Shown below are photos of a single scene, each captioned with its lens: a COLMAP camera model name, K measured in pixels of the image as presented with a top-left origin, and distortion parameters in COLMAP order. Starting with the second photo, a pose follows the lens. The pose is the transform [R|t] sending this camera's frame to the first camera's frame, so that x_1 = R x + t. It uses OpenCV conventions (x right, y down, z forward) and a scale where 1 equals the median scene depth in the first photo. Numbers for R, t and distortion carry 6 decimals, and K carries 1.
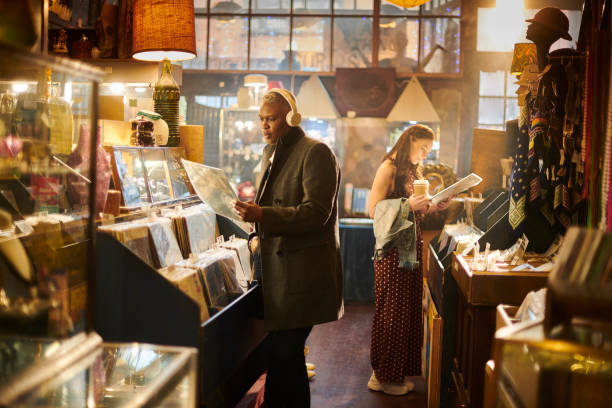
lens RADIAL K [[898.7, 0, 306.0], [0, 898.7, 204.0], [0, 0, 1]] dist [-0.090312, -0.006654]
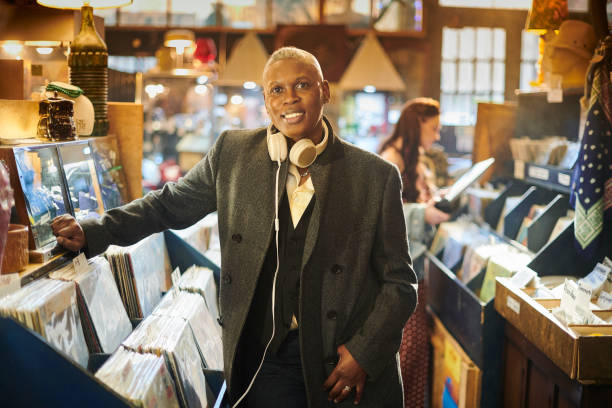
lens RADIAL K [[898.7, 0, 306.0], [0, 898.7, 204.0], [0, 0, 1]] dist [-0.090312, -0.006654]
pose [[0.993111, -0.014172, 0.116314, -0.072798], [0.008887, 0.998910, 0.045830, -0.041921], [-0.116836, -0.044480, 0.992155, 0.309541]]
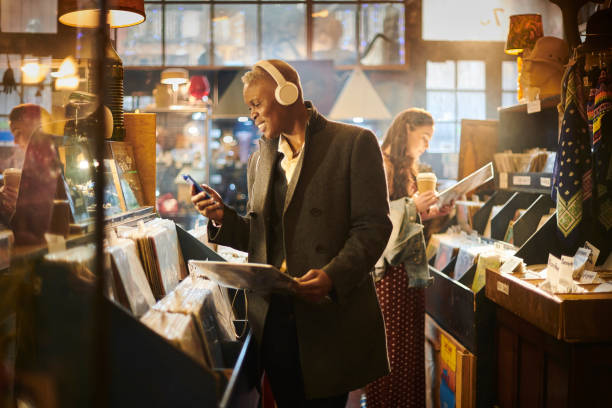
lens RADIAL K [[898.7, 0, 306.0], [0, 898.7, 204.0], [0, 0, 1]] dist [-0.090312, -0.006654]
pose [[0.990509, -0.032508, 0.133551, -0.094671], [0.034748, 0.999291, -0.014474, 0.003119], [-0.132986, 0.018978, 0.990936, 0.253285]]
